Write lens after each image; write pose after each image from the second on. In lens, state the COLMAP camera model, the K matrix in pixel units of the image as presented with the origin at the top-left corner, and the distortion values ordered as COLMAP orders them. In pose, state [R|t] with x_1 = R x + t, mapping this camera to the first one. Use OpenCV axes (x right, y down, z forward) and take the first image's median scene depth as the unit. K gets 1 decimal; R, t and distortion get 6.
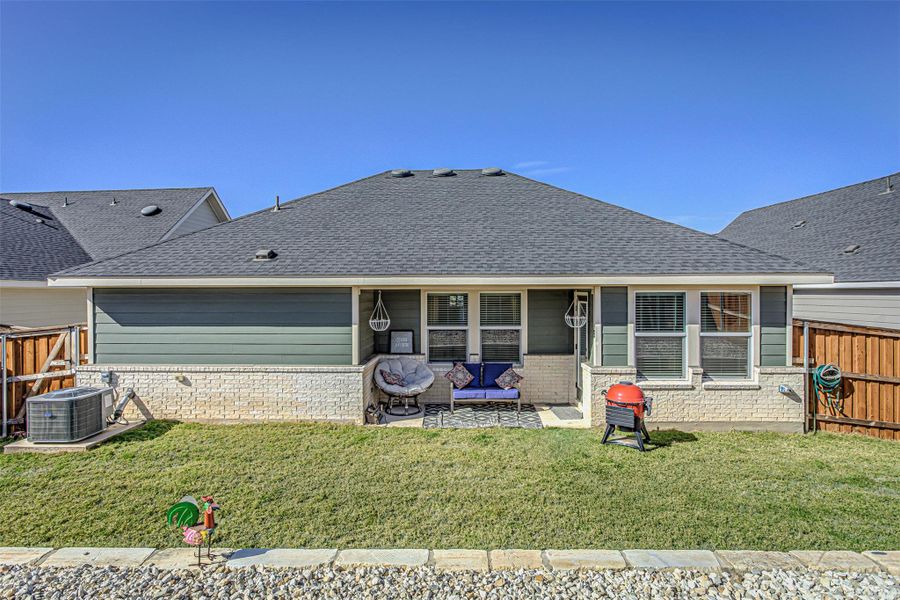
lens RADIAL K [[450.5, 0, 441.1], [0, 450.5, 293.4], [0, 0, 1]] dist [-0.001538, 0.000613]
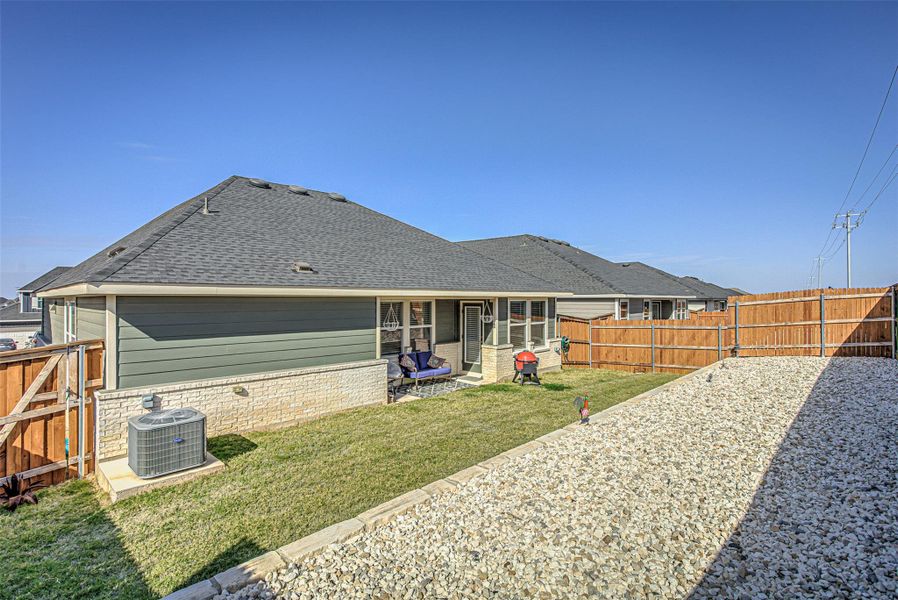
lens RADIAL K [[449.5, 0, 440.2], [0, 449.5, 293.4], [0, 0, 1]] dist [-0.001538, 0.000613]
pose [[0.679924, 0.011100, 0.733198, -0.990557], [0.001435, 0.999863, -0.016468, -0.002652], [-0.733281, 0.012249, 0.679815, 0.018158]]
